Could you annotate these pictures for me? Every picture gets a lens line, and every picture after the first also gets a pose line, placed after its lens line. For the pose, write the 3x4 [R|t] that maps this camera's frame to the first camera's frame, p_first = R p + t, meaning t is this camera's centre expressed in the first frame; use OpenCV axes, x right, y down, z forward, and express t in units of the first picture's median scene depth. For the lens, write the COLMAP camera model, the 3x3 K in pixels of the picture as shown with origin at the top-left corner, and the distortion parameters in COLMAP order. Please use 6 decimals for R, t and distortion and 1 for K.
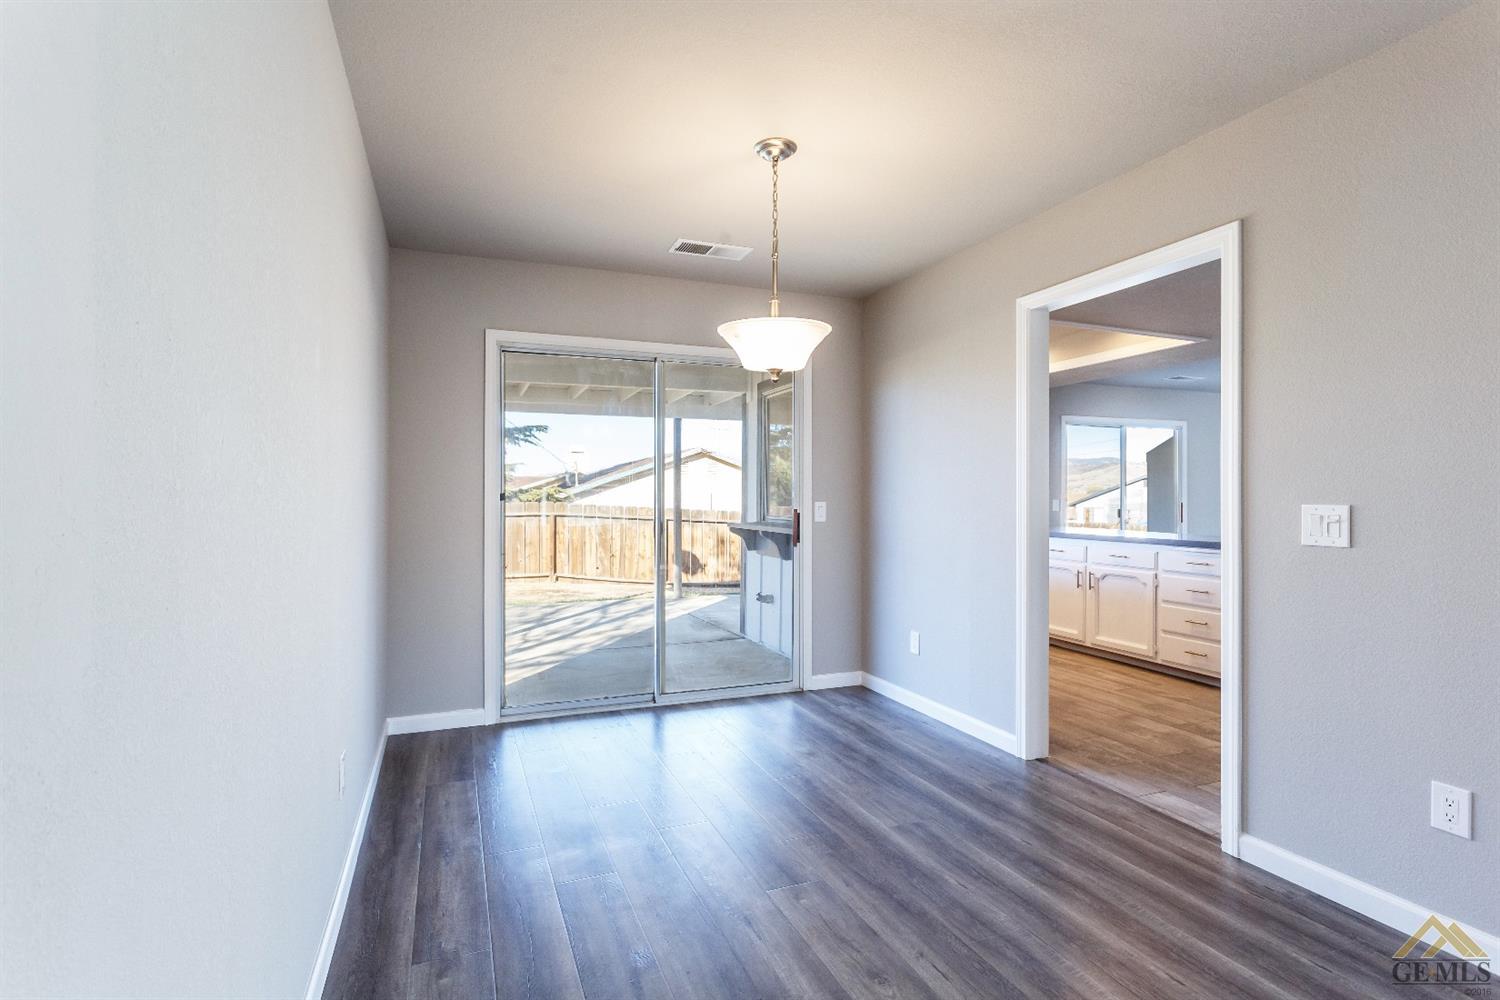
lens RADIAL K [[726.0, 0, 735.3], [0, 726.0, 501.3], [0, 0, 1]] dist [0.004037, 0.000992]
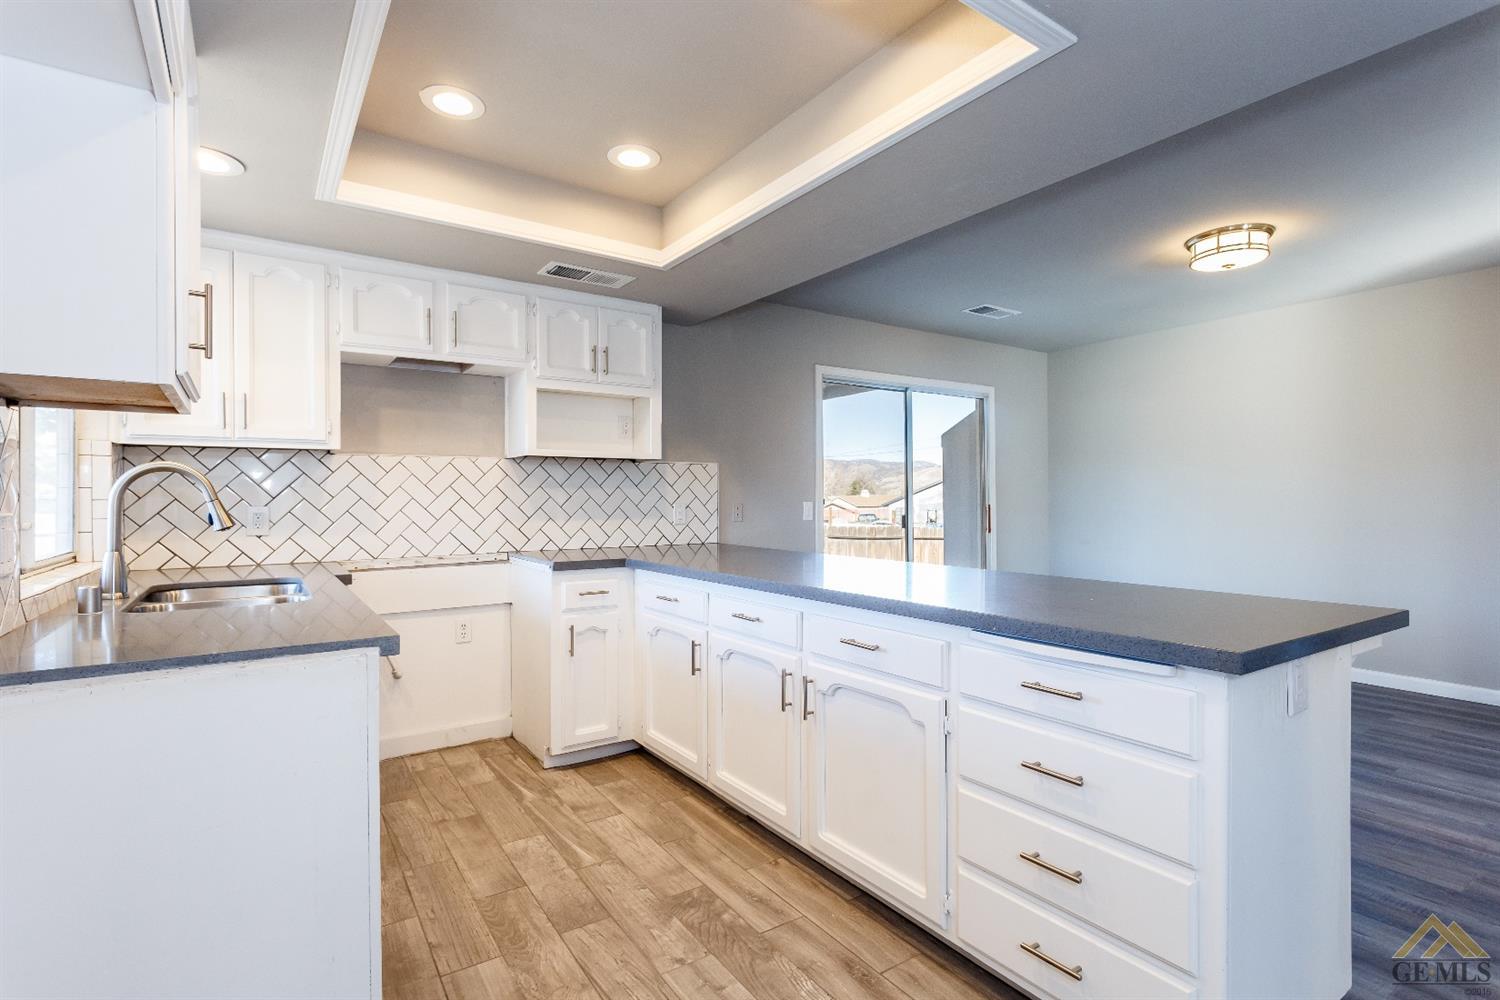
lens RADIAL K [[720.1, 0, 738.3], [0, 720.1, 498.3], [0, 0, 1]] dist [0.001238, 0.000545]
pose [[0.974359, -0.008369, 0.224844, 0.232287], [0.010189, 0.999924, -0.006933, -0.001770], [-0.224769, 0.009046, 0.974370, 0.392468]]
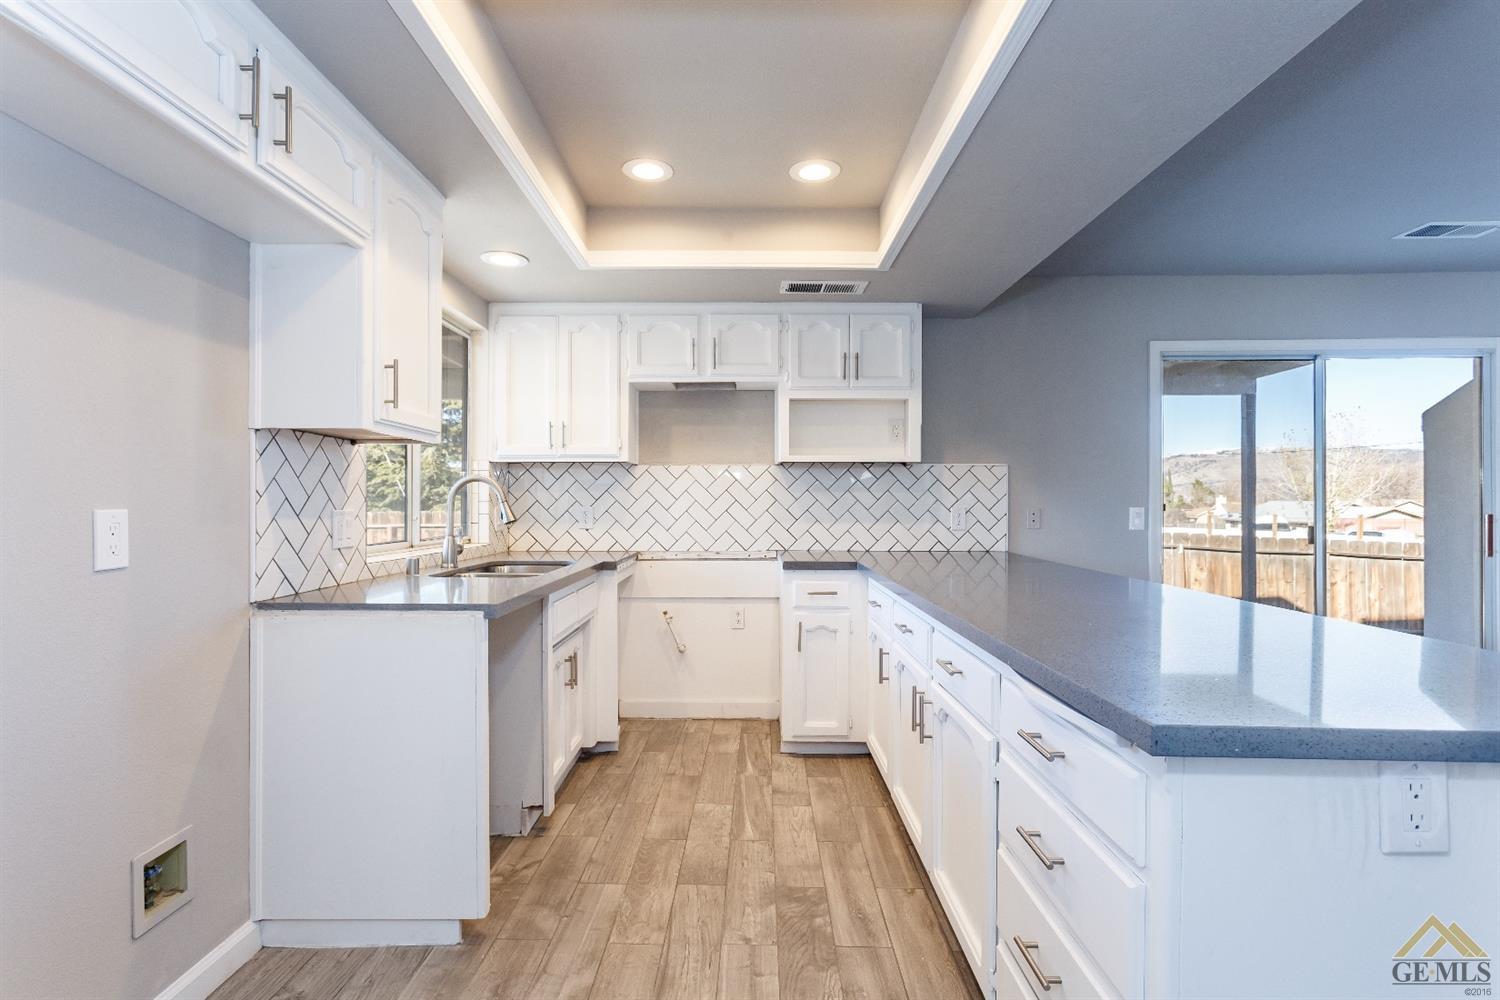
lens RADIAL K [[732.0, 0, 734.0], [0, 732.0, 501.7], [0, 0, 1]] dist [0.001166, 0.000564]
pose [[0.925620, -0.003213, -0.378440, 0.348760], [-0.000233, 0.999959, -0.009060, -0.001593], [0.378454, 0.008475, 0.925581, 0.390450]]
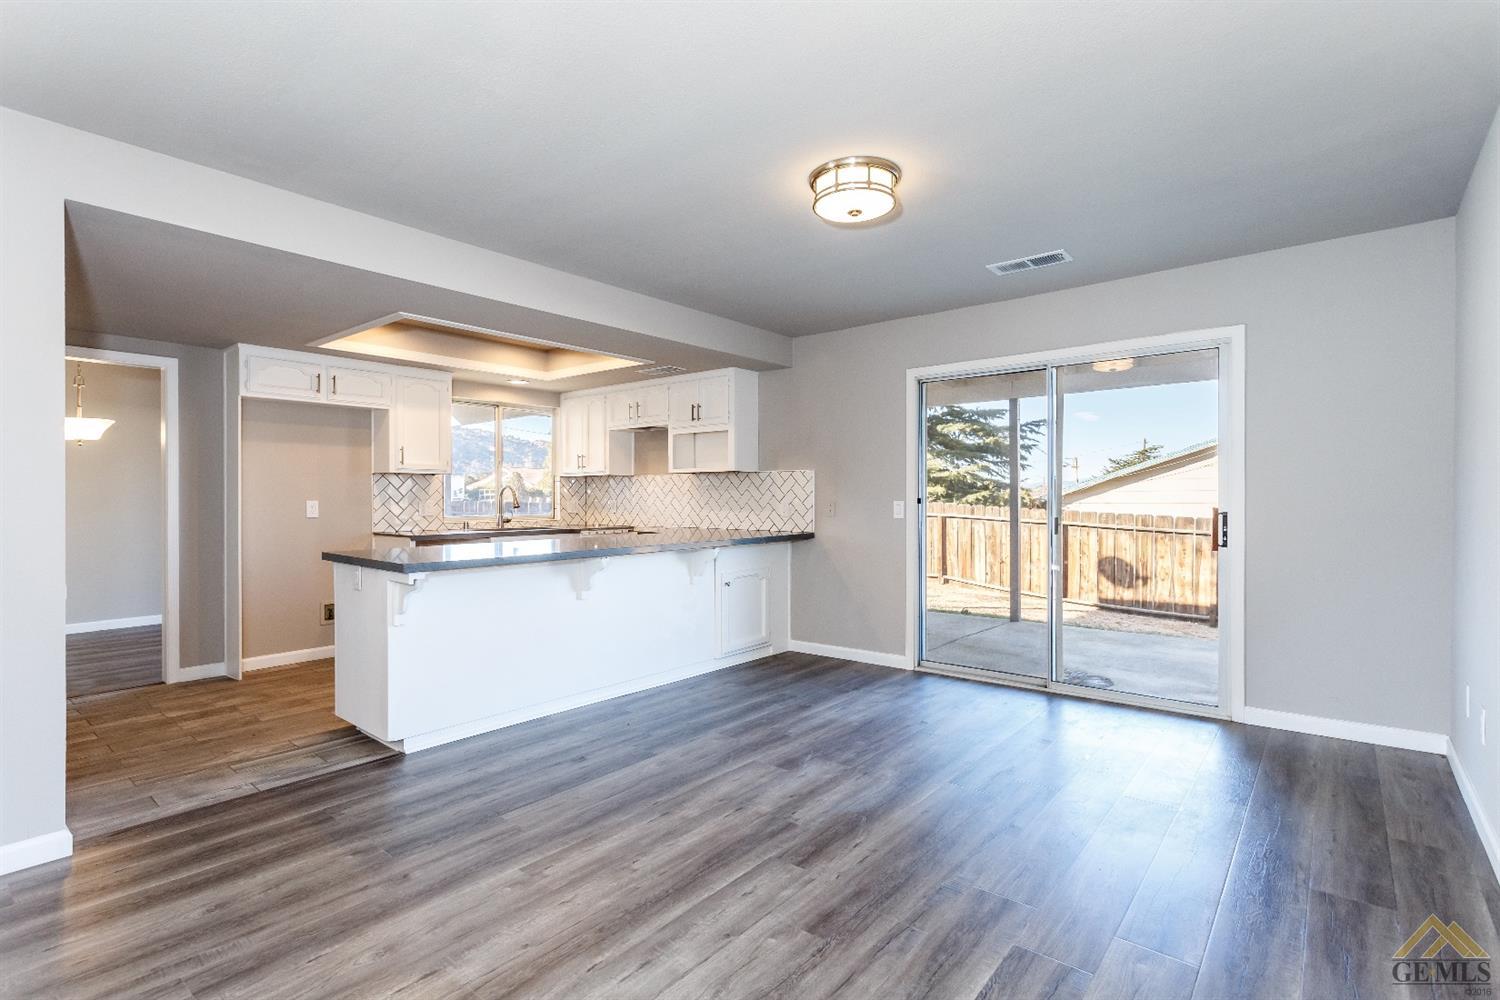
lens RADIAL K [[720.1, 0, 738.3], [0, 720.1, 498.3], [0, 0, 1]] dist [0.001238, 0.000545]
pose [[0.477898, -0.003179, -0.878409, 0.870197], [-0.001637, 0.999988, -0.004510, -0.001253], [0.878414, 0.003593, 0.477888, 0.525447]]
